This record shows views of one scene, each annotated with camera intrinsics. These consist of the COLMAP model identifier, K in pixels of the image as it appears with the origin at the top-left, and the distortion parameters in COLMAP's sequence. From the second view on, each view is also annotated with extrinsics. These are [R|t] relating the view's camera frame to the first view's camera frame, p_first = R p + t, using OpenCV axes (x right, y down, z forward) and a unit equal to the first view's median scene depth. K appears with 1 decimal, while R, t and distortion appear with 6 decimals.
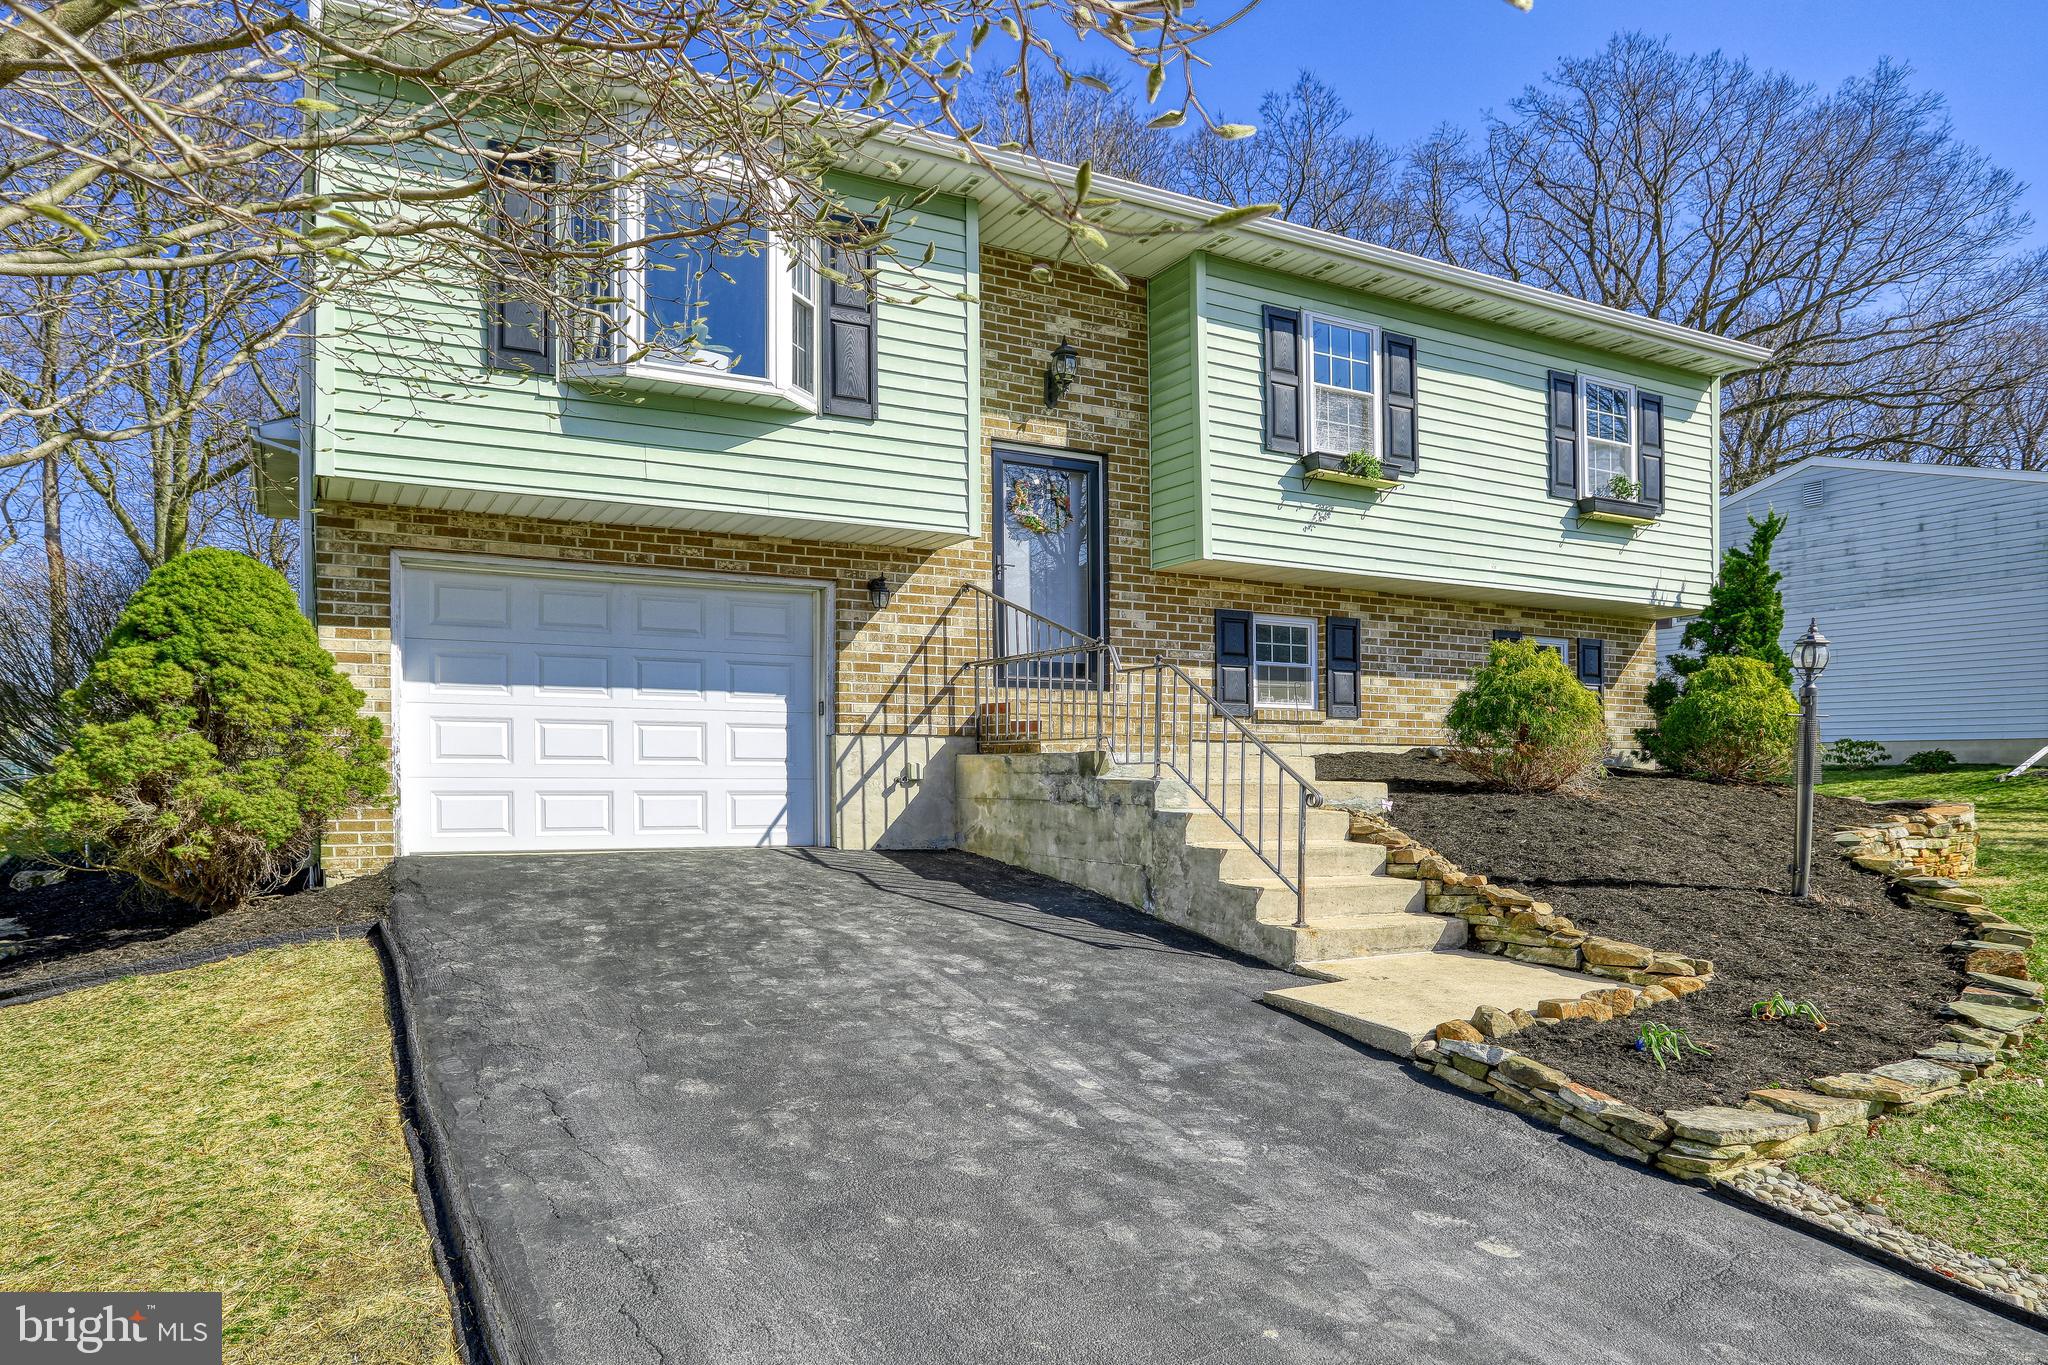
lens RADIAL K [[924.3, 0, 967.1], [0, 924.3, 750.1], [0, 0, 1]] dist [-0.035598, 0.012935]
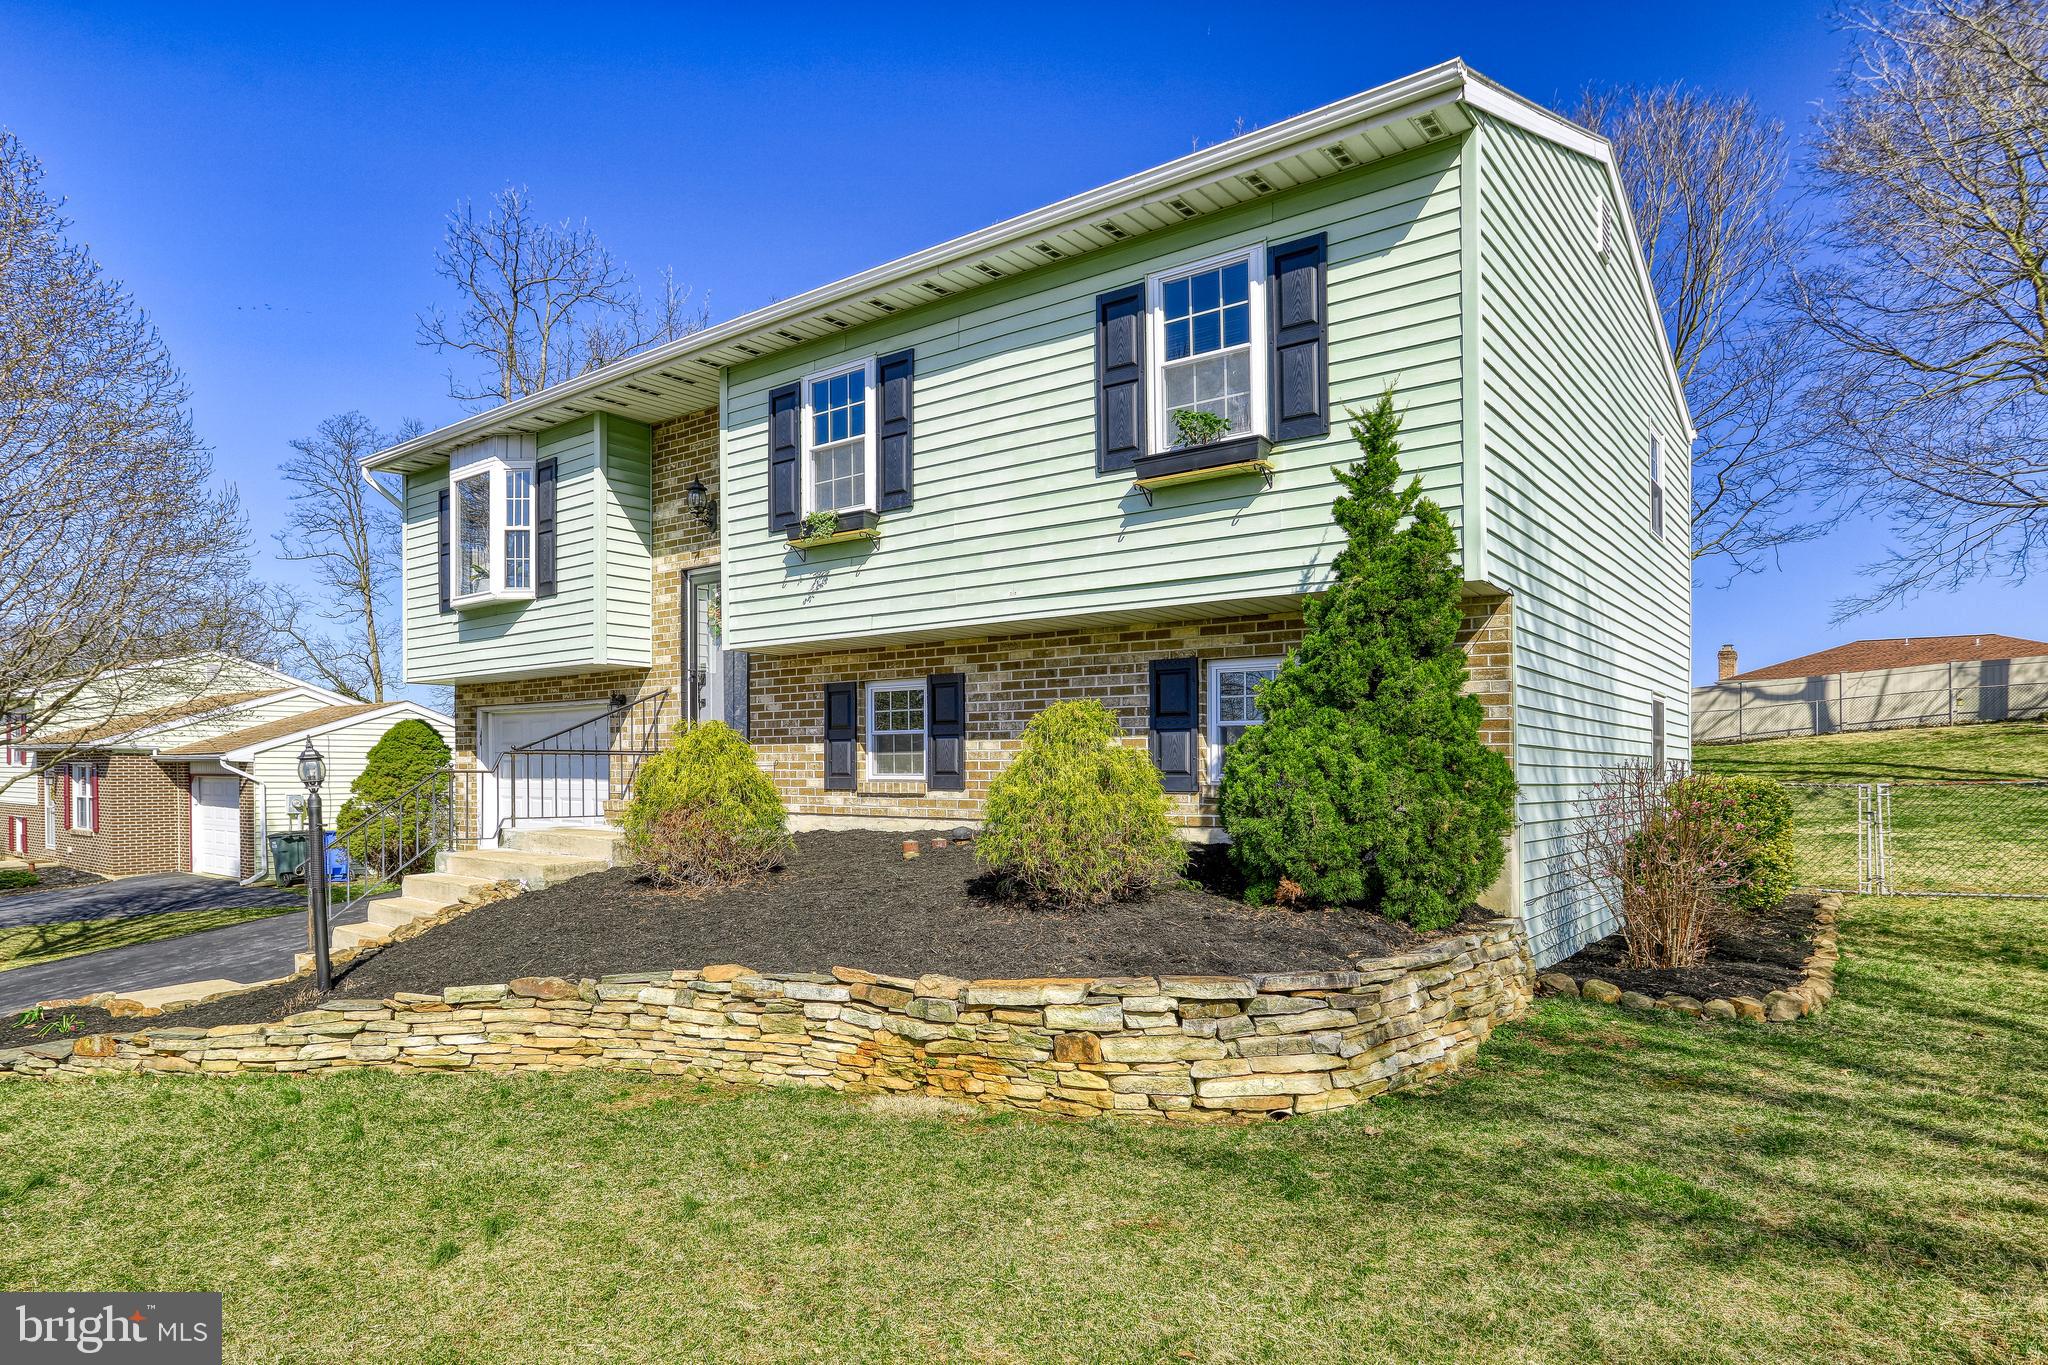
lens RADIAL K [[967.4, 0, 1015.0], [0, 967.4, 776.9], [0, 0, 1]] dist [-0.042402, 0.017640]
pose [[0.616340, -0.010064, -0.787416, 1.271891], [0.011436, 0.999927, -0.003829, -0.046114], [0.787397, -0.006646, 0.616410, 0.526920]]
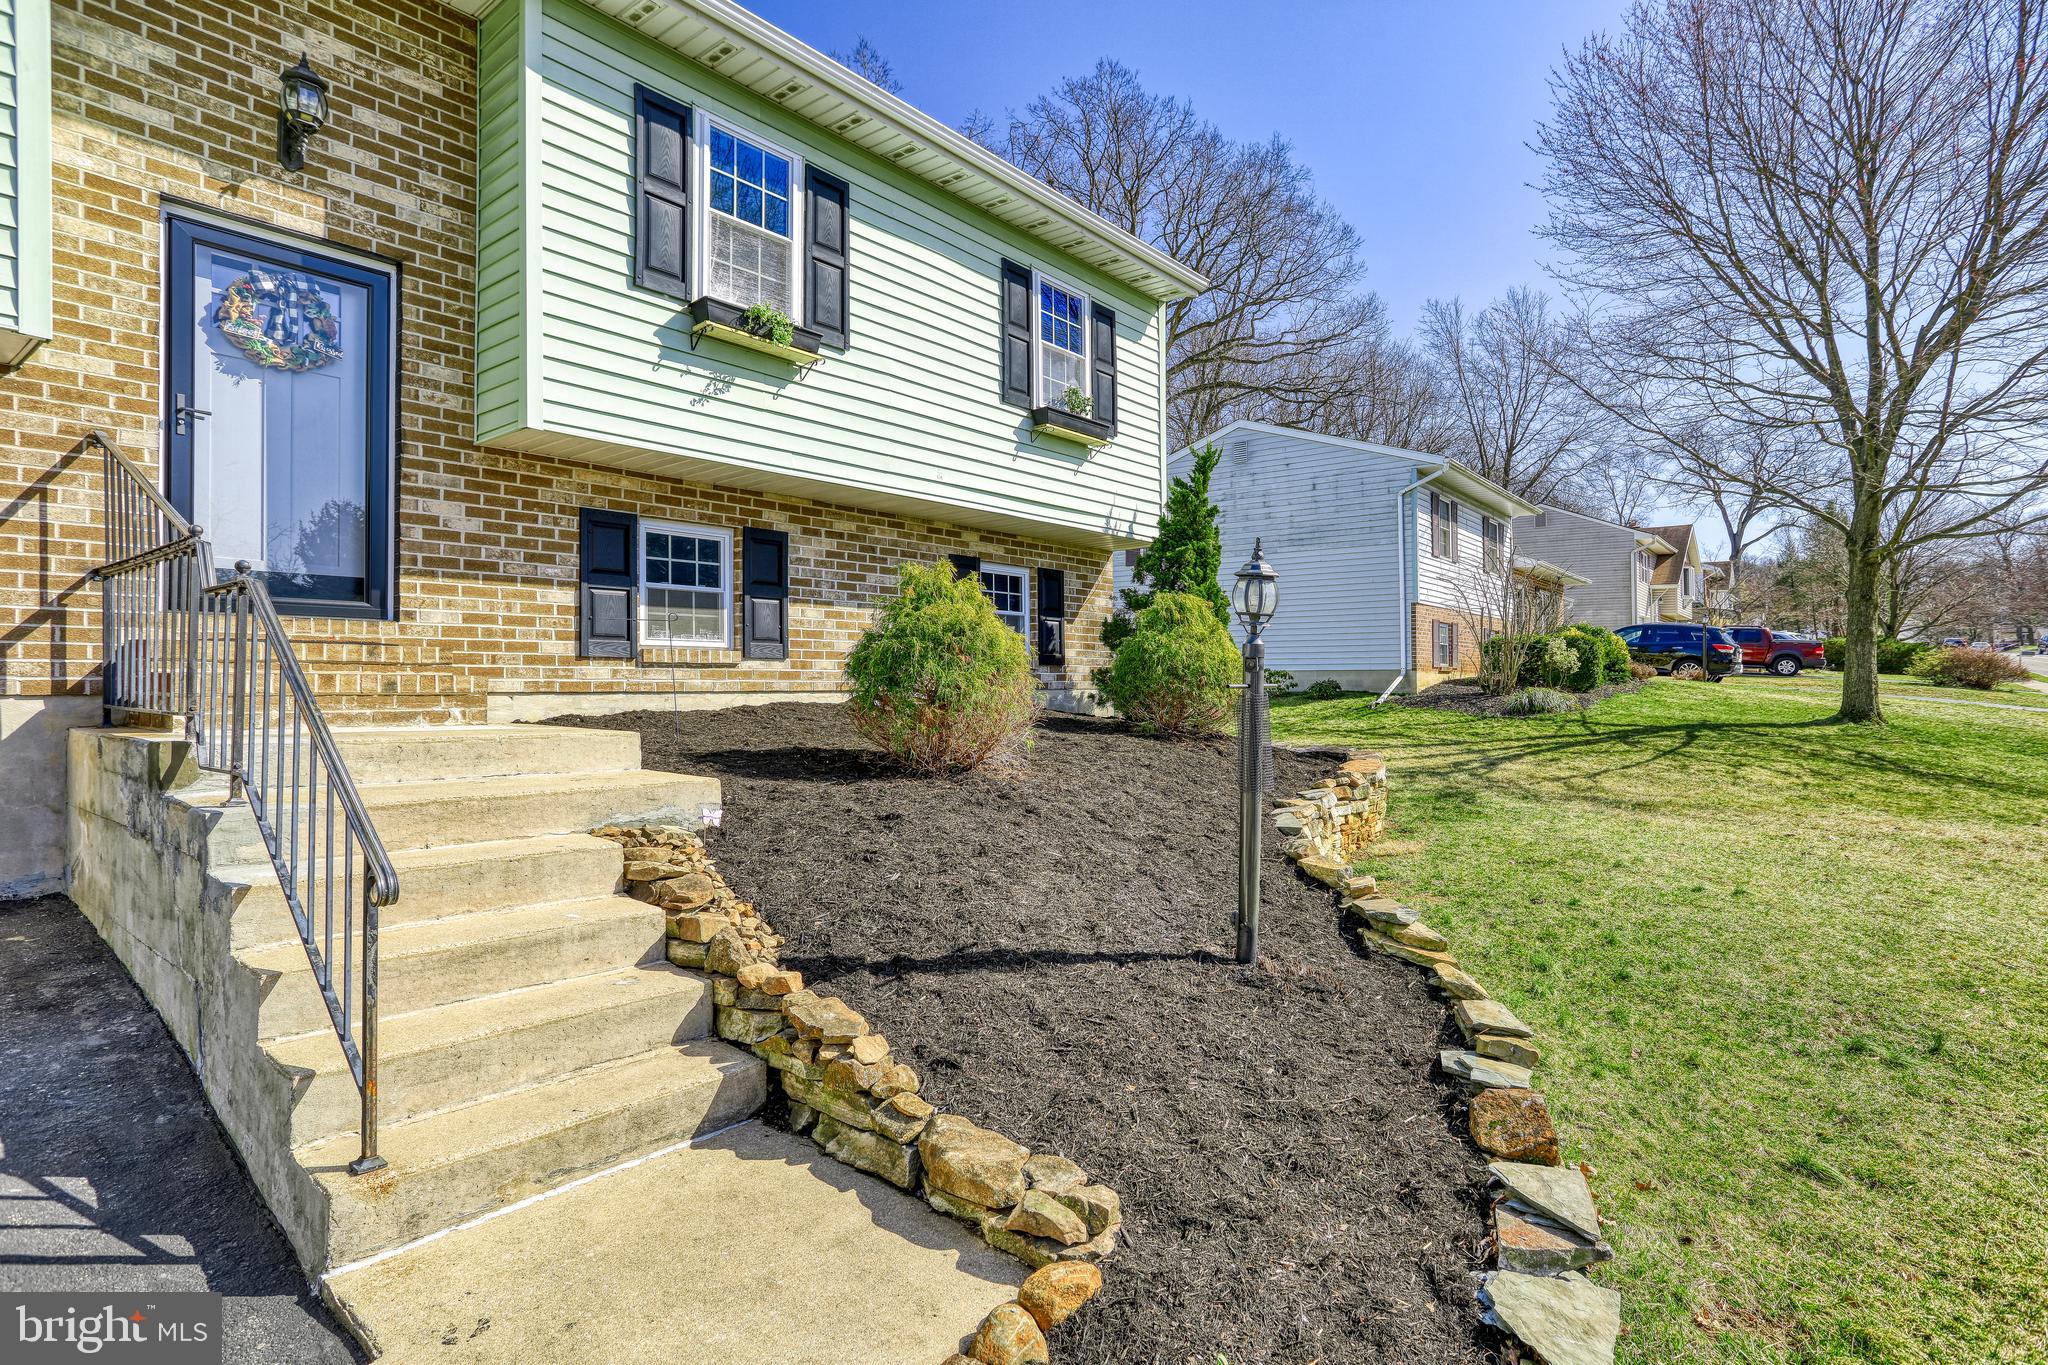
lens RADIAL K [[940.5, 0, 907.8], [0, 940.5, 656.2], [0, 0, 1]] dist [-0.037272, 0.038231]
pose [[0.916845, 0.001226, 0.399241, 0.219702], [0.005671, 0.999854, -0.016095, -0.025912], [-0.399202, 0.017020, 0.916705, 0.245124]]
